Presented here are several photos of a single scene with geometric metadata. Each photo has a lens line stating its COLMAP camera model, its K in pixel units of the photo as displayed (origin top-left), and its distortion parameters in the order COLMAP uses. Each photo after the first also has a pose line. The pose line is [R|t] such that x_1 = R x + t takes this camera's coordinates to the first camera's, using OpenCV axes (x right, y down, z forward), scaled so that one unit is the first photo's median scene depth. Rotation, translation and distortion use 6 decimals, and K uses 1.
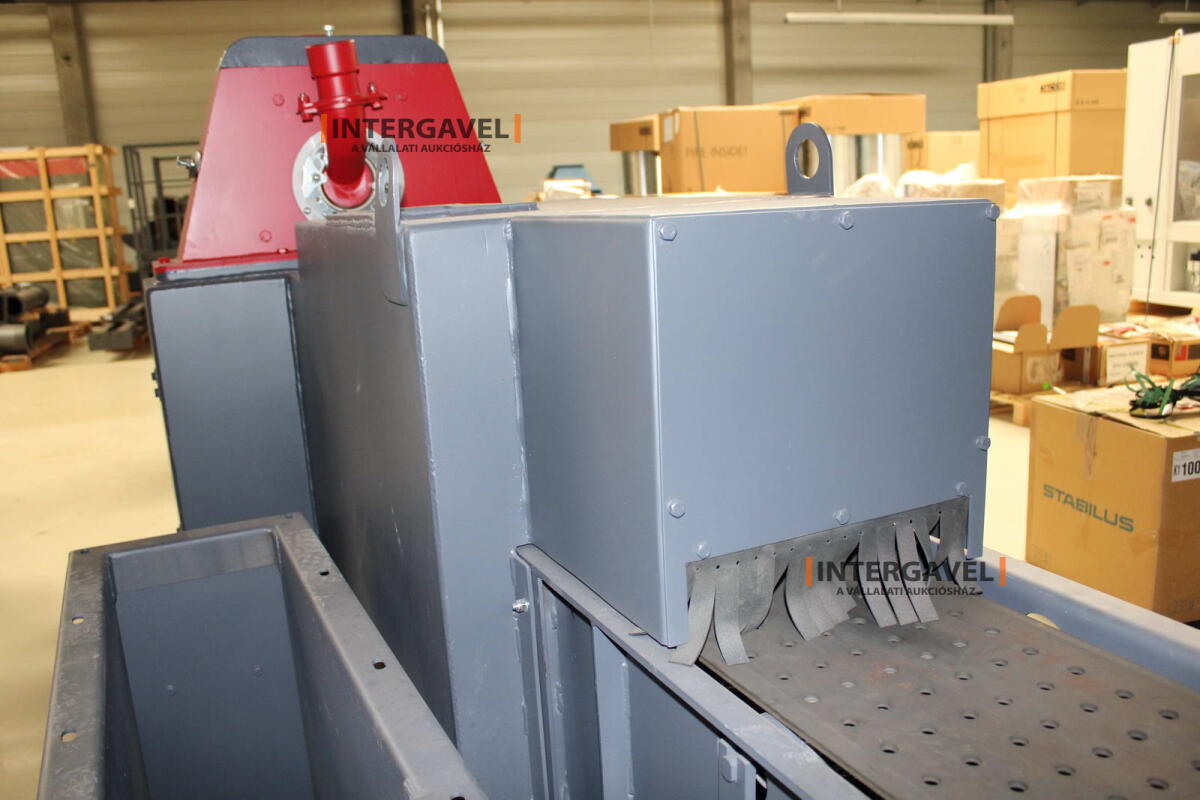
lens RADIAL K [[1015.5, 0, 591.5], [0, 1015.5, 406.7], [0, 0, 1]] dist [-0.165153, 0.149967]
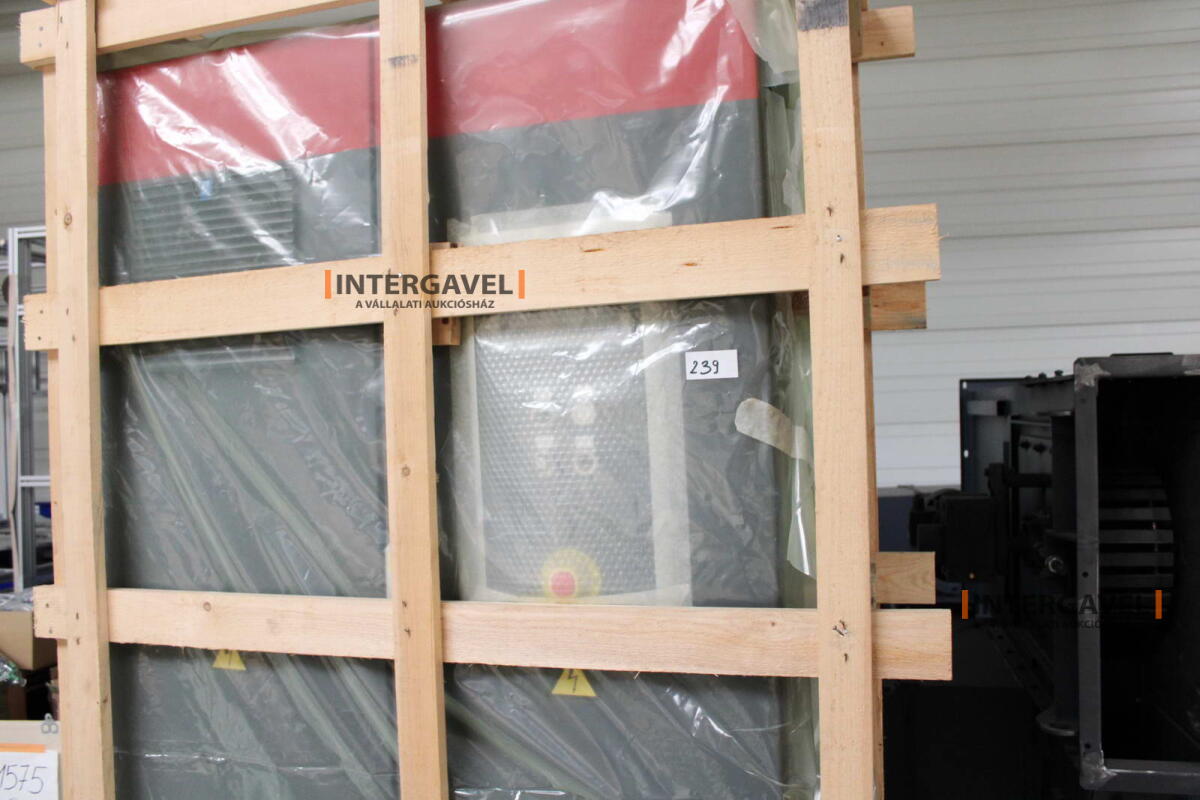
lens RADIAL K [[1015.5, 0, 591.5], [0, 1015.5, 406.7], [0, 0, 1]] dist [-0.165153, 0.149967]
pose [[0.904010, 0.024474, -0.426810, -0.481966], [-0.110211, 0.977956, -0.177356, -0.182522], [0.413061, 0.207371, 0.886779, 0.896309]]
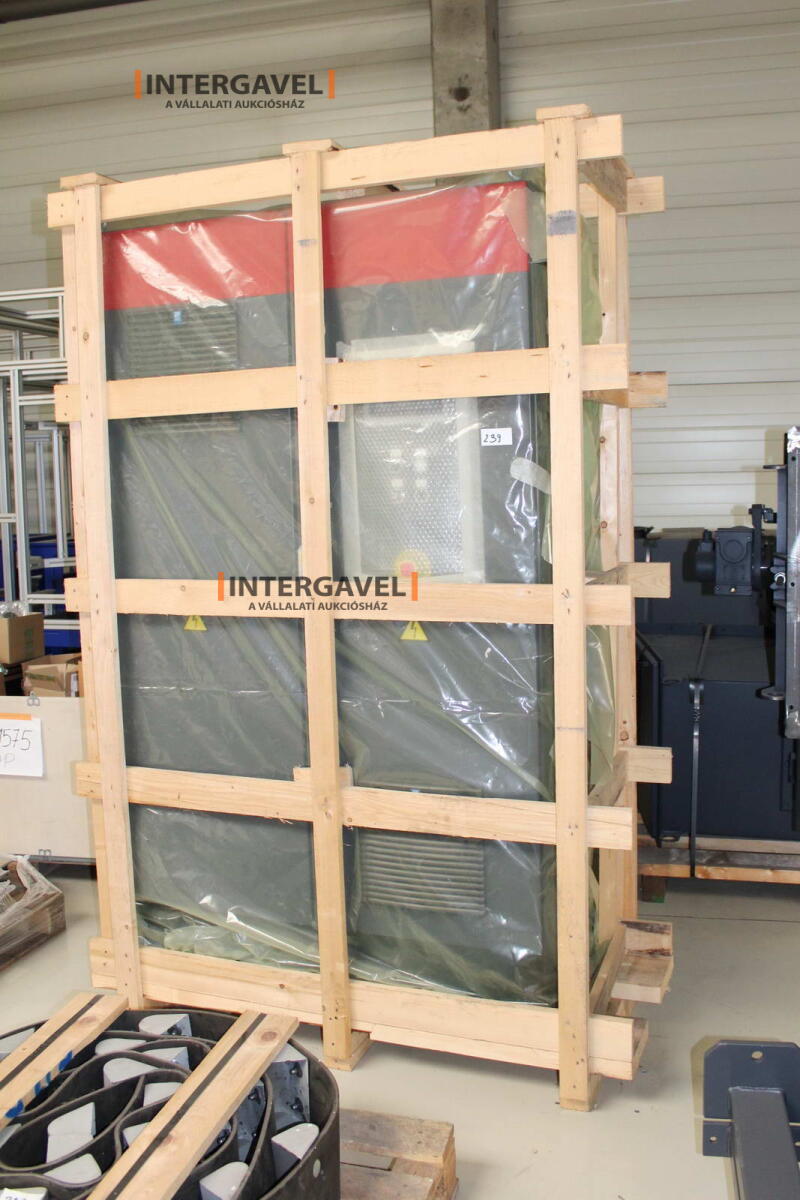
lens RADIAL K [[1015.5, 0, 400.0], [0, 1015.5, 600.0], [0, 0, 1]] dist [-0.165153, 0.149967]
pose [[0.870136, 0.101064, -0.482337, -0.443432], [-0.127388, 0.991608, -0.022036, -0.173076], [0.476062, 0.080618, 0.875709, 0.836083]]
